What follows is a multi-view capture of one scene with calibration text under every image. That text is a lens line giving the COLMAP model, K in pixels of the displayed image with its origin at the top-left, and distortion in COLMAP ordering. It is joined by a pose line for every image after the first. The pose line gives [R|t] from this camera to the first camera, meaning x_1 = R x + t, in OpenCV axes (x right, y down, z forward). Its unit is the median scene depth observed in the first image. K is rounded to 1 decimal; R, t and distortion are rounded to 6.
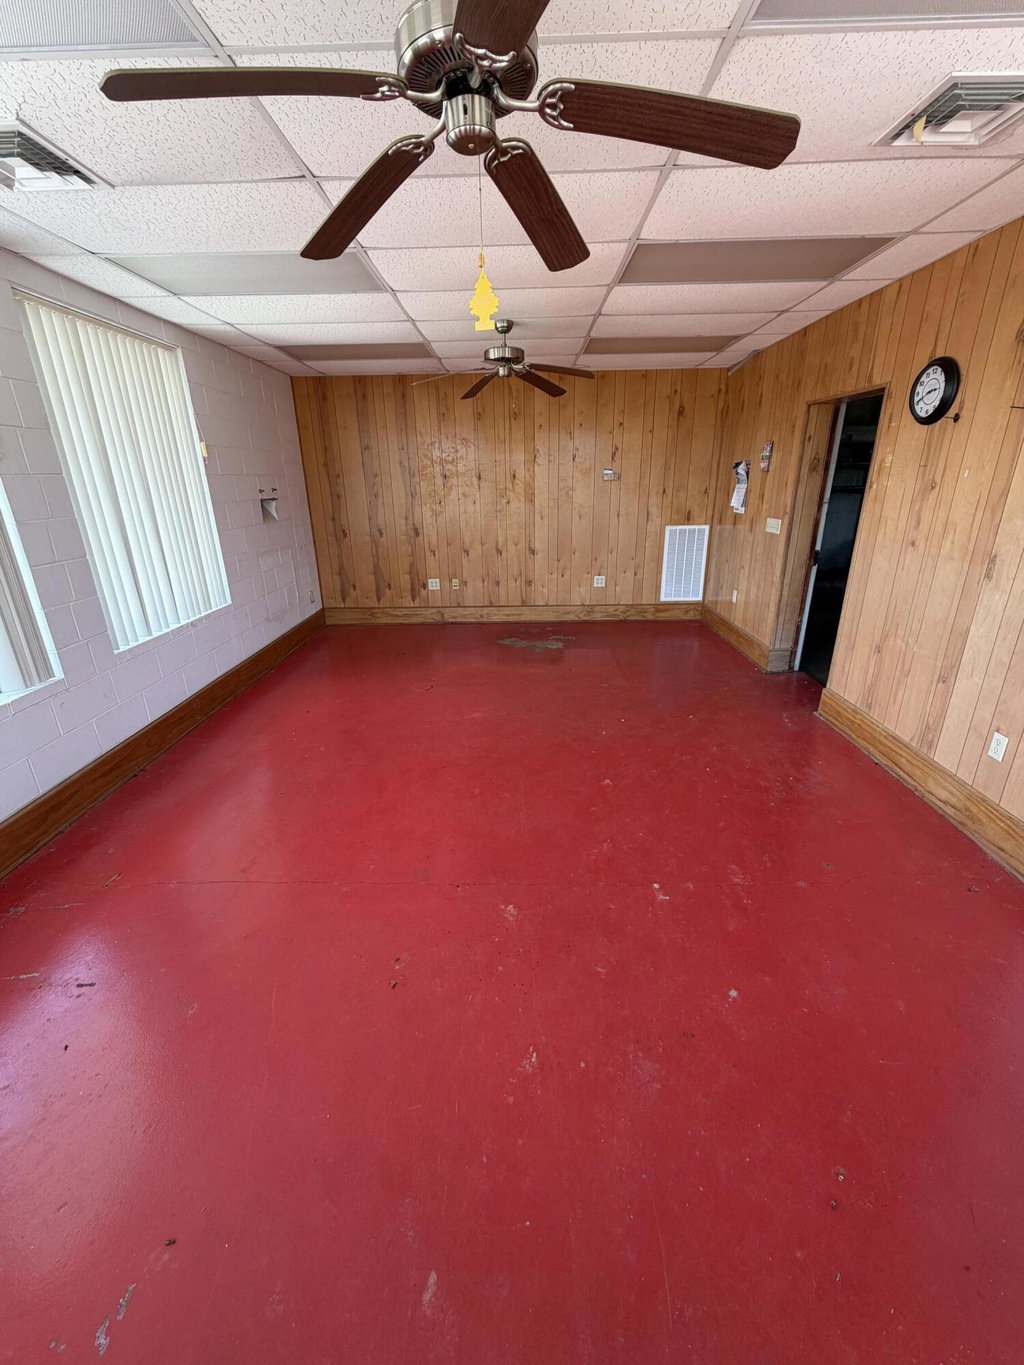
lens RADIAL K [[542.9, 0, 511.1], [0, 542.9, 676.4], [0, 0, 1]] dist [-0.002289, -0.000161]
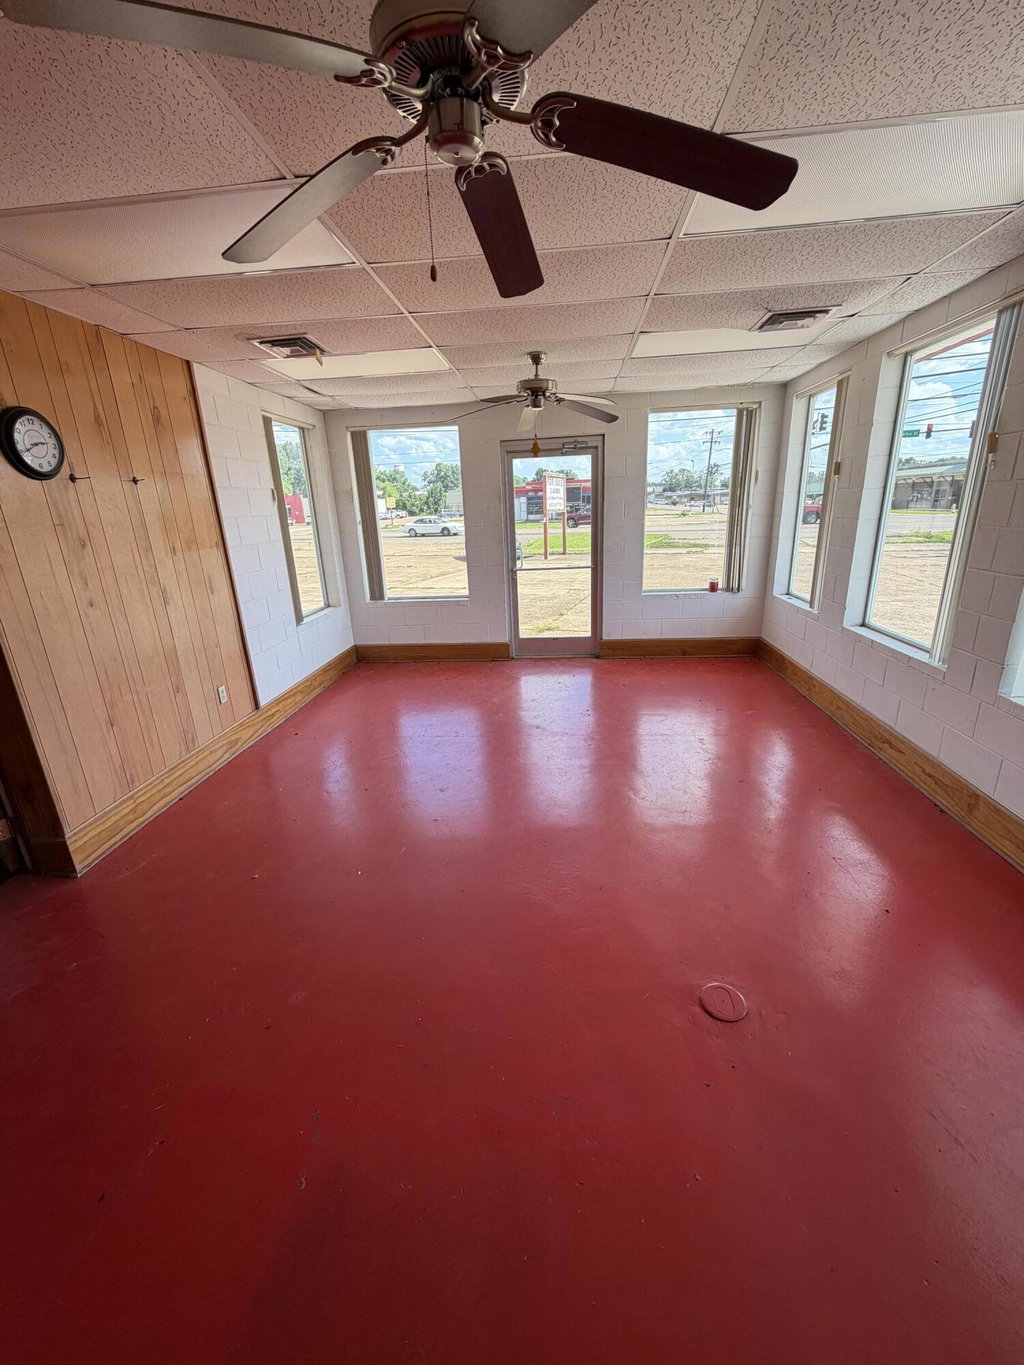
lens RADIAL K [[542.9, 0, 511.1], [0, 542.9, 676.4], [0, 0, 1]] dist [-0.002289, -0.000161]
pose [[-0.995270, 0.031070, 0.092047, -0.071931], [0.080685, 0.792082, 0.605059, -0.698244], [-0.054110, 0.609623, -0.790842, 1.894428]]
